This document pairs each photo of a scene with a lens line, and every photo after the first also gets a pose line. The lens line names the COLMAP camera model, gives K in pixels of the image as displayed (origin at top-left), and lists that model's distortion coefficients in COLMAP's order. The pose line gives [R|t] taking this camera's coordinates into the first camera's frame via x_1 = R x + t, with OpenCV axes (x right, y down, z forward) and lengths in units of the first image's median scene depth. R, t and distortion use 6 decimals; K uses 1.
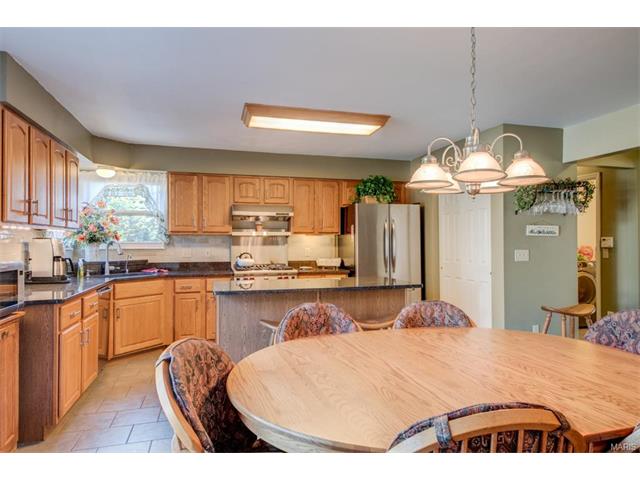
lens RADIAL K [[439.0, 0, 325.4], [0, 439.0, 240.6], [0, 0, 1]] dist [0.063689, 0.002937]
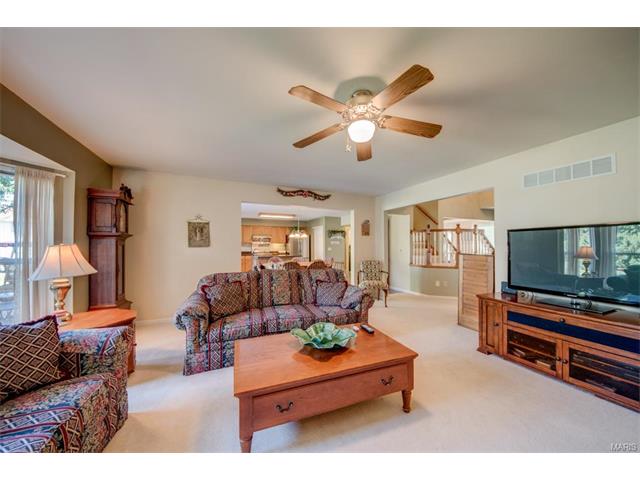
lens RADIAL K [[236.9, 0, 321.3], [0, 236.9, 245.2], [0, 0, 1]] dist [0.000399, -0.000702]
pose [[0.990759, 0.002923, 0.135604, 0.064553], [-0.003098, 0.999995, 0.001074, -0.002938], [-0.135600, -0.001484, 0.990763, -0.894586]]
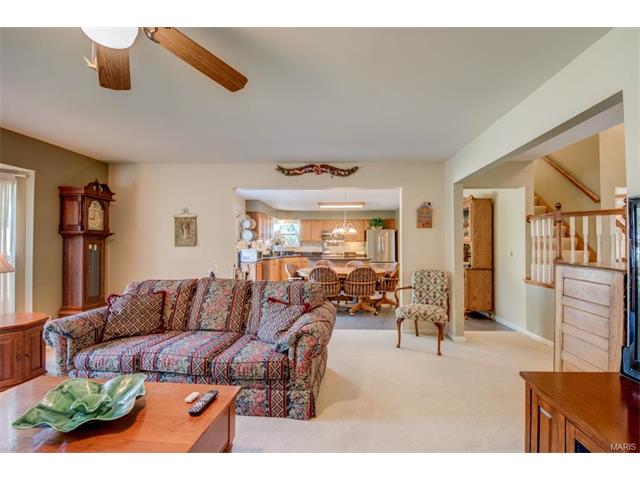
lens RADIAL K [[294.2, 0, 320.6], [0, 294.2, 244.6], [0, 0, 1]] dist [0.002145, -0.000717]
pose [[0.942353, 0.002720, -0.334609, 0.389612], [-0.001634, 0.999992, 0.003528, -0.003456], [0.334616, -0.002778, 0.942351, -0.716038]]
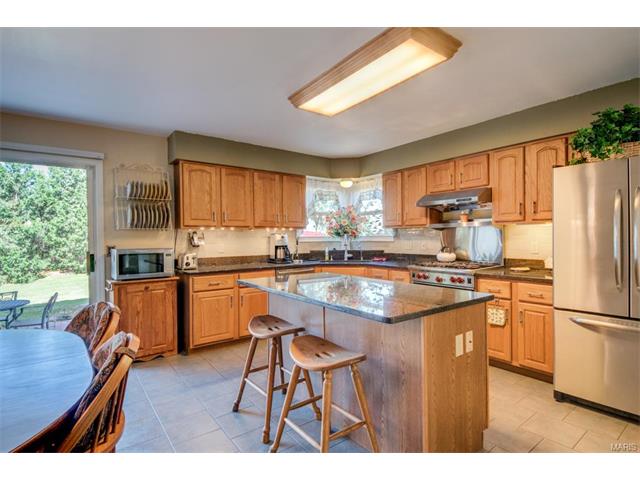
lens RADIAL K [[322.7, 0, 333.5], [0, 322.7, 241.3], [0, 0, 1]] dist [-0.001585, 0.000009]
pose [[0.384108, 0.009227, -0.923242, 0.357572], [0.014979, 0.999756, 0.016224, 0.003166], [0.923166, -0.020061, 0.383877, 0.549376]]
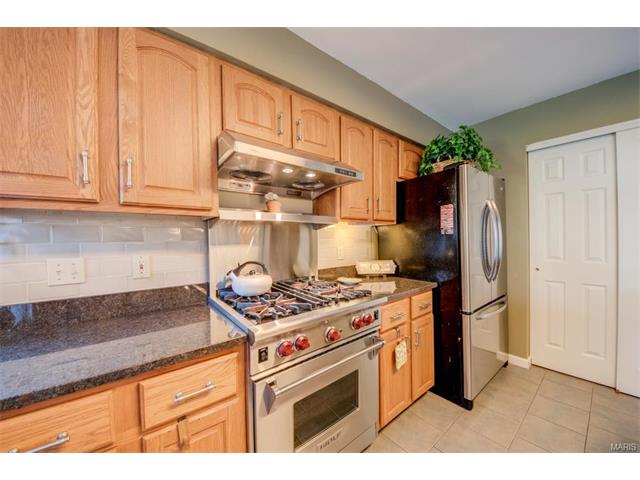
lens RADIAL K [[236.9, 0, 326.0], [0, 236.9, 240.6], [0, 0, 1]] dist [0.000399, -0.000702]
pose [[0.913843, -0.014471, 0.405810, -0.214815], [0.008059, 0.999814, 0.017506, 0.004143], [-0.405988, -0.012727, 0.913790, 0.789814]]
